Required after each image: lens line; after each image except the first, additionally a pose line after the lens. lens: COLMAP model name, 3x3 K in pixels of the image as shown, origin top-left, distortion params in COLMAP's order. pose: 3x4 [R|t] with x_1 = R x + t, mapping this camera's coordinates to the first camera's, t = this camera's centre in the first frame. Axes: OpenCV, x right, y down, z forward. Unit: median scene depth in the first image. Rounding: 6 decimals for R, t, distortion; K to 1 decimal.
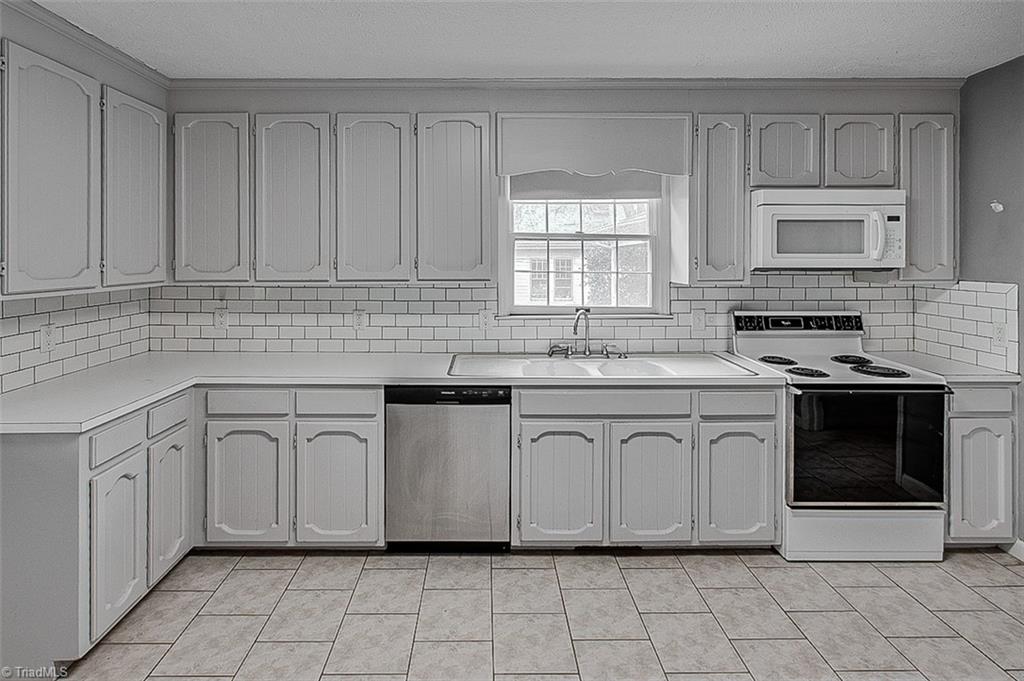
lens RADIAL K [[487.5, 0, 510.3], [0, 487.5, 251.8], [0, 0, 1]] dist [-0.004760, 0.000560]
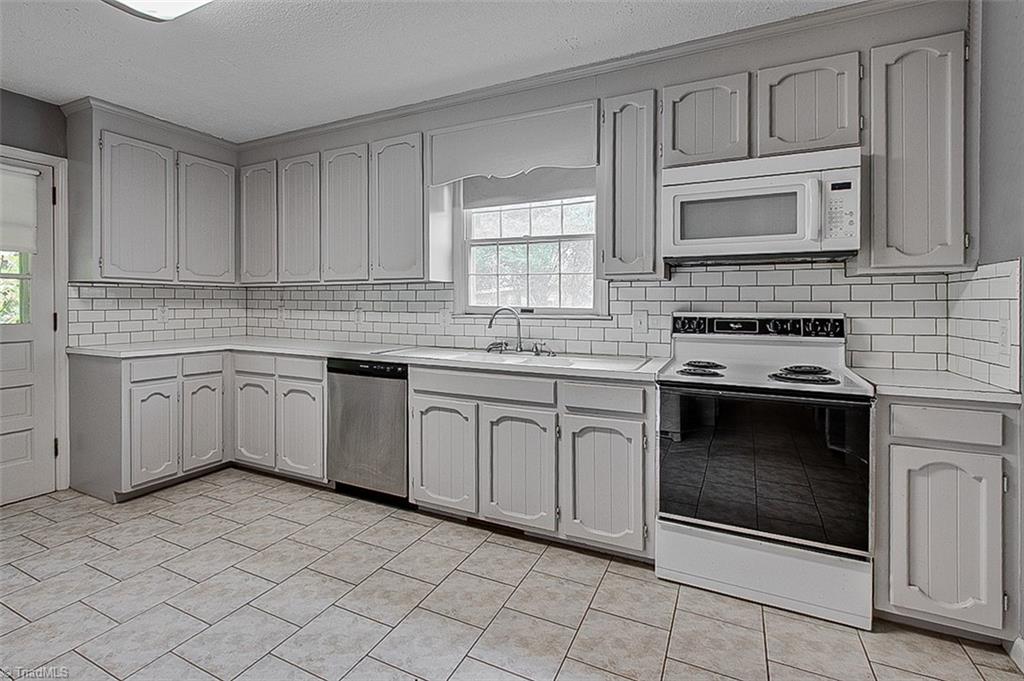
lens RADIAL K [[487.5, 0, 516.2], [0, 487.5, 302.0], [0, 0, 1]] dist [-0.004760, 0.000560]
pose [[0.892312, -0.002294, -0.451414, 0.732268], [0.003467, 0.999992, 0.001772, 0.122375], [0.451406, -0.003146, 0.892313, 0.079932]]
